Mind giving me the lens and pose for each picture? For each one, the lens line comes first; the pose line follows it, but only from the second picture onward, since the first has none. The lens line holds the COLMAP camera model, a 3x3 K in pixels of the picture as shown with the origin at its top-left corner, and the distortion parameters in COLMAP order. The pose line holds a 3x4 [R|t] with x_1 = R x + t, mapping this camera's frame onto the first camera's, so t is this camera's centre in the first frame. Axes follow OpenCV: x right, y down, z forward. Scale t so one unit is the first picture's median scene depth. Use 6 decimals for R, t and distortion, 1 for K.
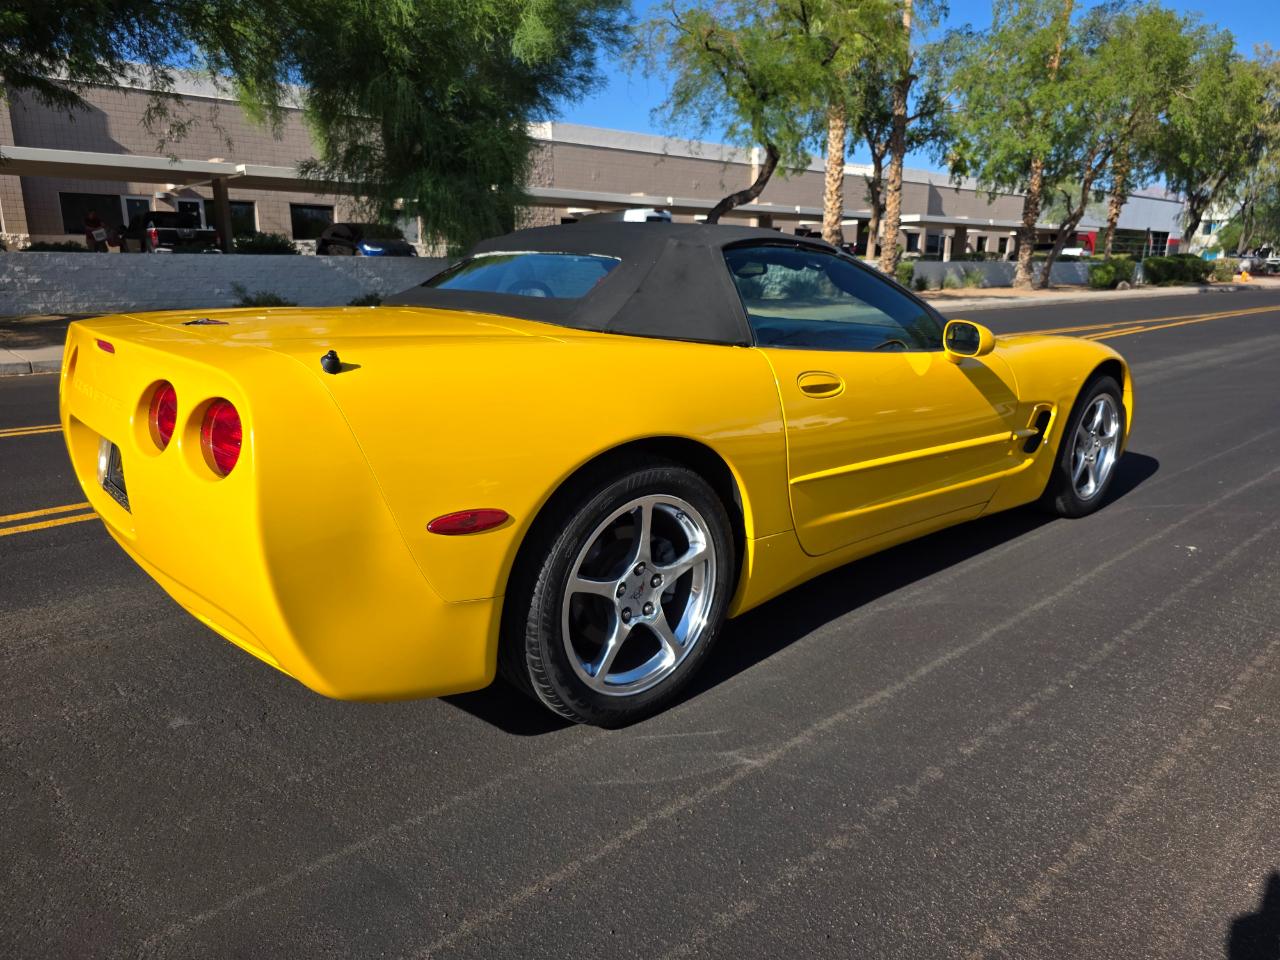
lens RADIAL K [[860.4, 0, 640.7], [0, 860.4, 477.4], [0, 0, 1]] dist [0.039217, -0.036430]
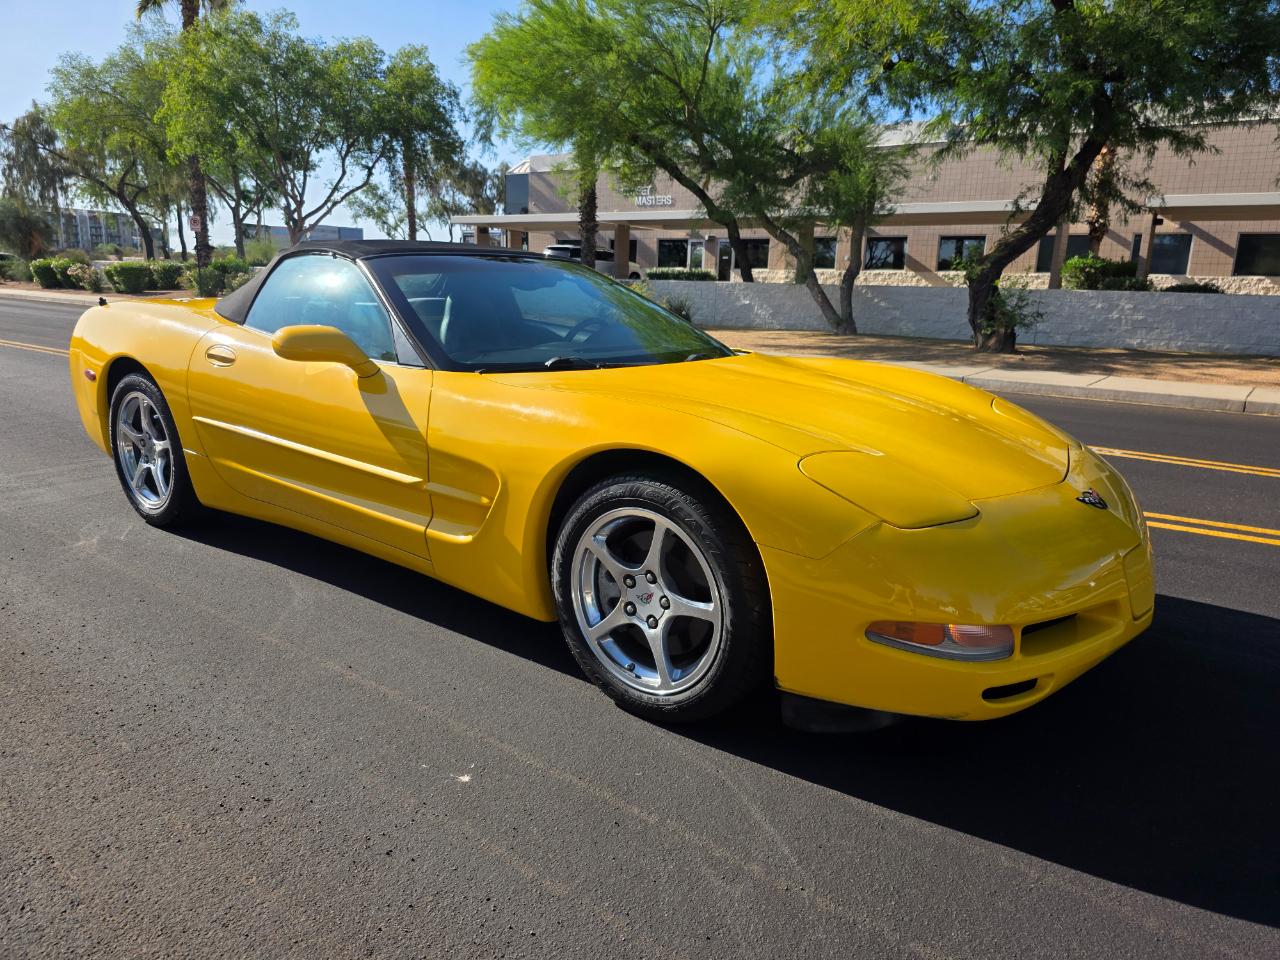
lens RADIAL K [[860.4, 0, 648.5], [0, 860.4, 470.8], [0, 0, 1]] dist [0.039217, -0.036430]
pose [[0.182296, 0.205821, -0.961460, 0.213684], [-0.263407, 0.952326, 0.153923, -0.041432], [0.947304, 0.225196, 0.227820, 0.177061]]
